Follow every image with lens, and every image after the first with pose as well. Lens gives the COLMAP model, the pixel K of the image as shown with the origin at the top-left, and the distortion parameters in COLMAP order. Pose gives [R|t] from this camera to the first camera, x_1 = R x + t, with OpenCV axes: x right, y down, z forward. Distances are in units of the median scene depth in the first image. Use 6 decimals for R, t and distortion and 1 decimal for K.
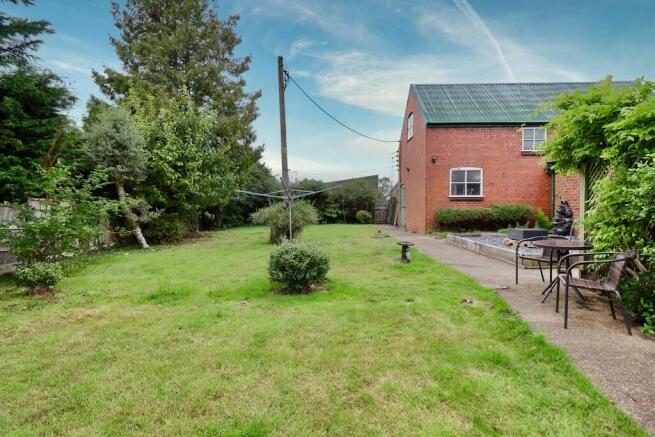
lens RADIAL K [[305.4, 0, 327.5], [0, 305.4, 216.9], [0, 0, 1]] dist [-0.011616, -0.001371]
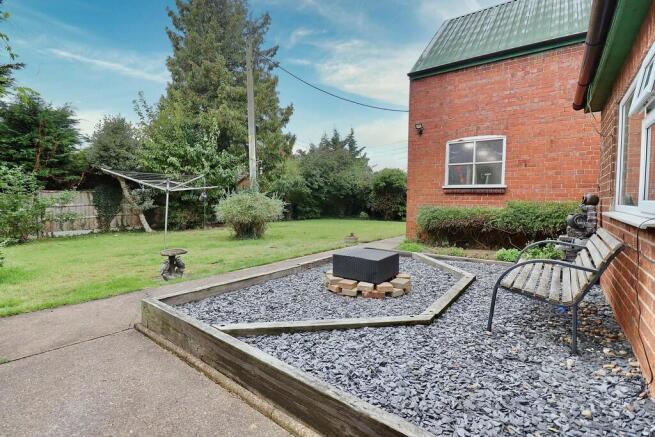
lens RADIAL K [[305.4, 0, 327.7], [0, 305.4, 216.1], [0, 0, 1]] dist [-0.011616, -0.001371]
pose [[0.829485, 0.047902, -0.556471, 0.552464], [-0.035902, 0.998828, 0.032465, -0.019580], [0.557374, -0.006950, 0.830232, 0.360084]]
